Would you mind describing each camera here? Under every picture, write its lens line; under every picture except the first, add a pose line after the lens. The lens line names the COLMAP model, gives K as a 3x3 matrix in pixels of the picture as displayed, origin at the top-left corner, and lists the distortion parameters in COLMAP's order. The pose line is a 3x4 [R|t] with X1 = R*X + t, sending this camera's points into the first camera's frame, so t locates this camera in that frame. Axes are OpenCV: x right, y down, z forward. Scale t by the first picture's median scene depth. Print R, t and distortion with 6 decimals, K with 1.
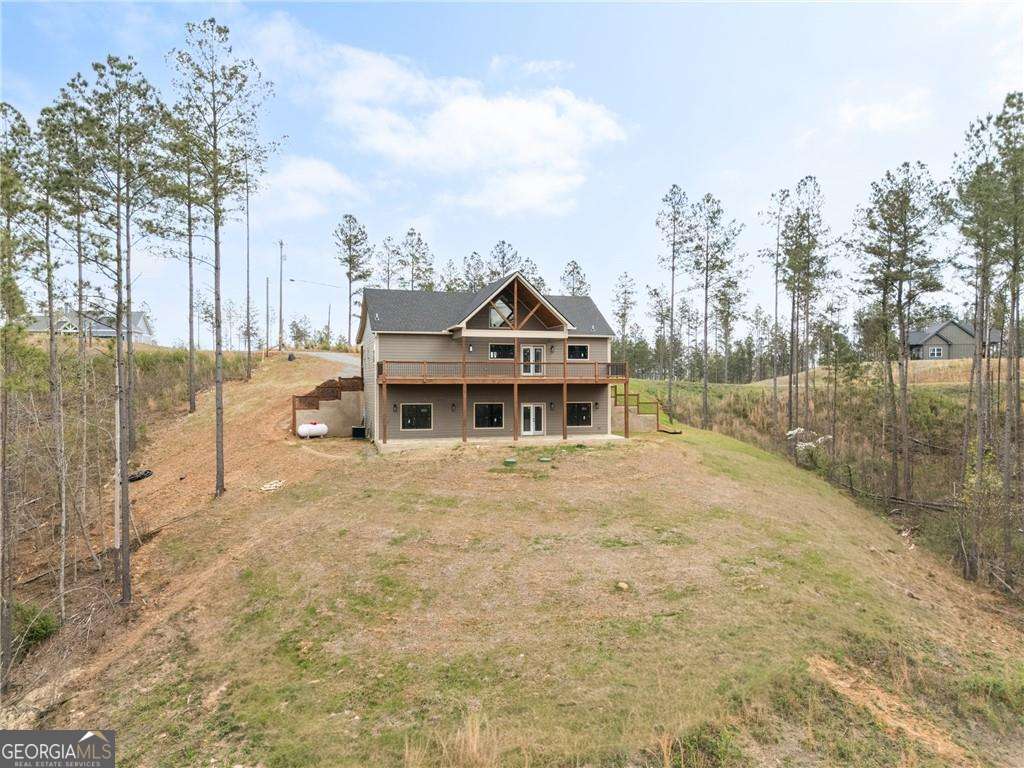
lens RADIAL K [[751.9, 0, 515.7], [0, 751.9, 383.0], [0, 0, 1]] dist [0.060032, -0.057182]
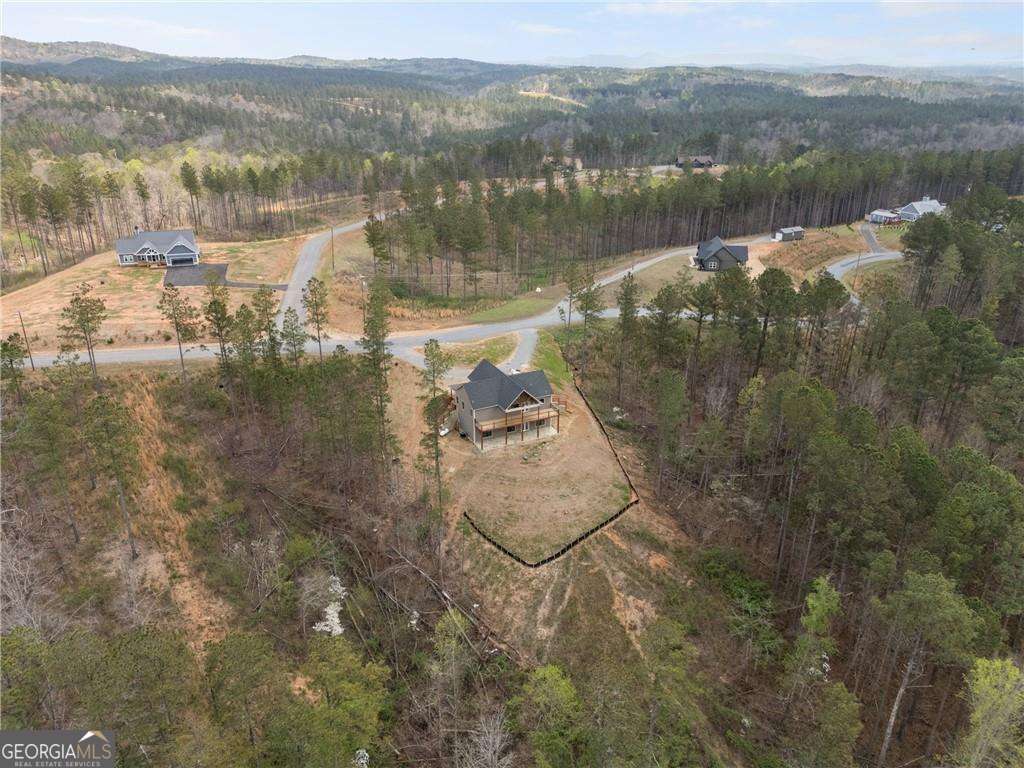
lens RADIAL K [[751.9, 0, 515.7], [0, 751.9, 383.0], [0, 0, 1]] dist [0.060032, -0.057182]
pose [[0.984956, -0.056489, 0.163309, -0.717595], [-0.012602, 0.919062, 0.393912, -1.875646], [-0.172342, -0.390044, 0.904524, -2.285076]]
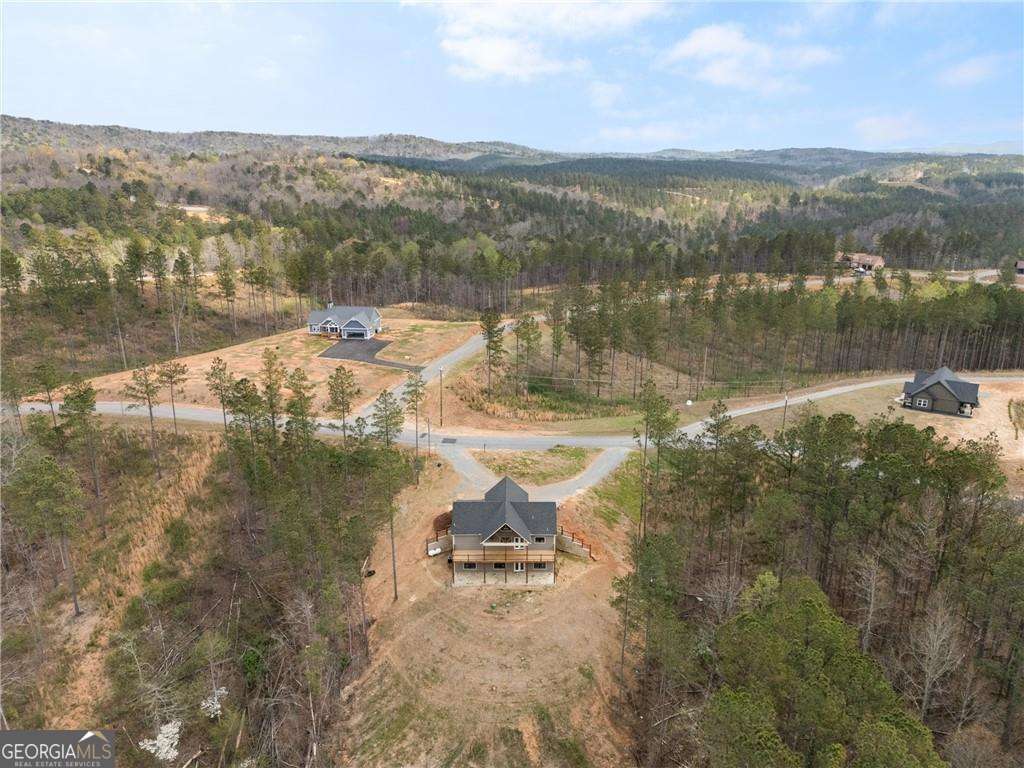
lens RADIAL K [[751.9, 0, 515.7], [0, 751.9, 383.0], [0, 0, 1]] dist [0.060032, -0.057182]
pose [[0.958903, 0.083287, -0.271235, 0.945914], [0.000963, 0.954987, 0.296647, -1.875903], [0.283733, -0.284717, 0.915659, -1.575685]]
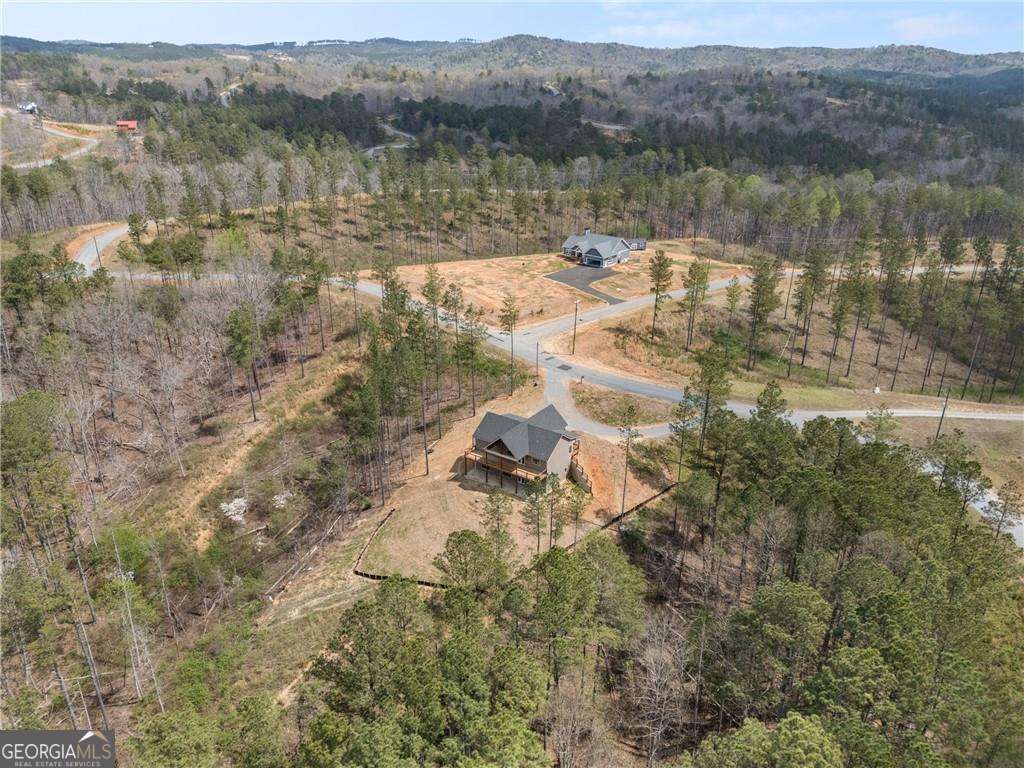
lens RADIAL K [[751.9, 0, 515.7], [0, 751.9, 383.0], [0, 0, 1]] dist [0.060032, -0.057182]
pose [[0.625256, 0.305302, -0.718224, 2.924537], [0.000069, 0.920283, 0.391254, -2.079666], [0.780420, -0.244683, 0.575391, -0.747018]]
